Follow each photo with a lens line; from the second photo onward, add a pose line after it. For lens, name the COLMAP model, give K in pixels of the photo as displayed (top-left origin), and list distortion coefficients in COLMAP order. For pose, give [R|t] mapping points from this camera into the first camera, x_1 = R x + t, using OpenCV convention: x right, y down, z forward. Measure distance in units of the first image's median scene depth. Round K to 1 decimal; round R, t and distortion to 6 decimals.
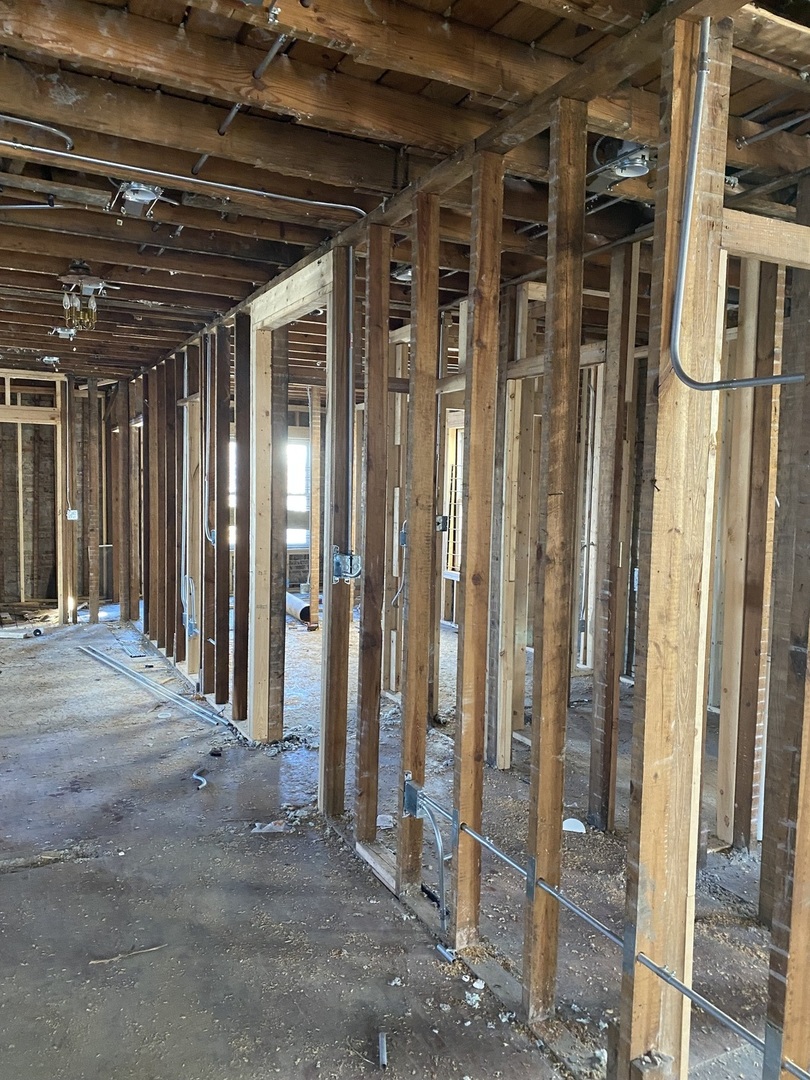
lens RADIAL K [[824.6, 0, 405.6], [0, 824.6, 541.4], [0, 0, 1]] dist [0.029792, -0.032753]
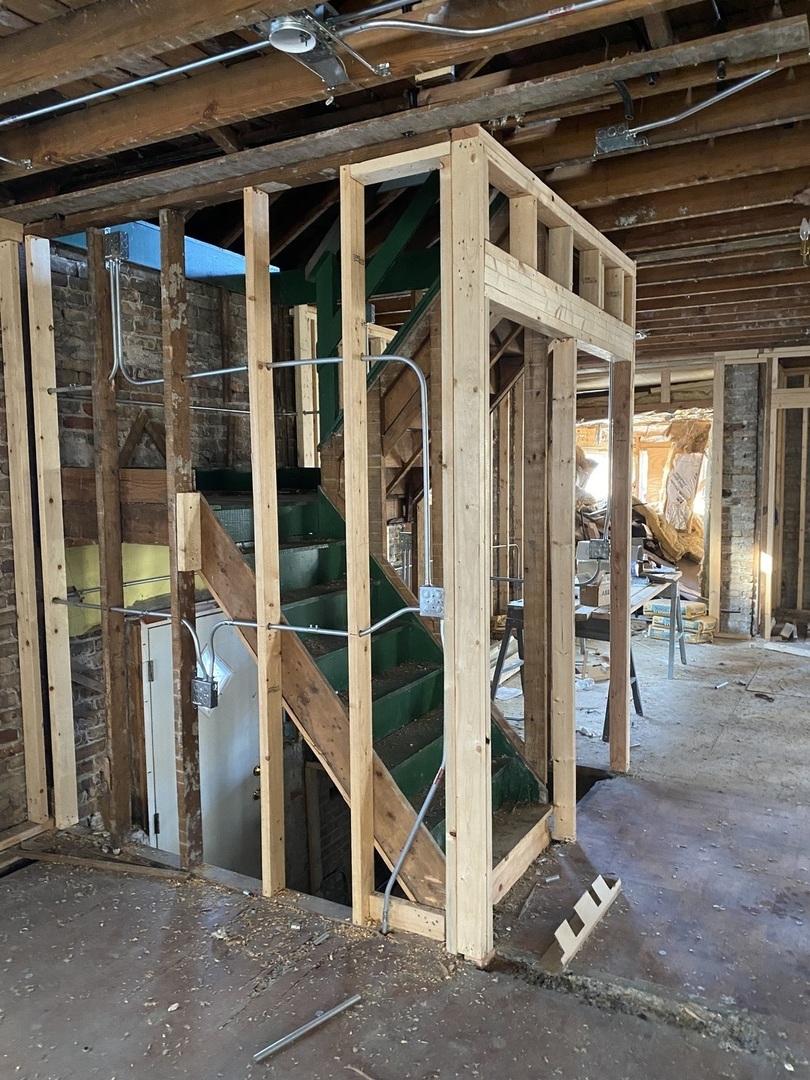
lens RADIAL K [[824.6, 0, 408.9], [0, 824.6, 544.1], [0, 0, 1]] dist [0.029792, -0.032753]
pose [[0.563309, 0.044124, -0.825067, 0.002057], [-0.032355, 0.998985, 0.031335, -0.031123], [0.825613, 0.009044, 0.564165, 0.326045]]
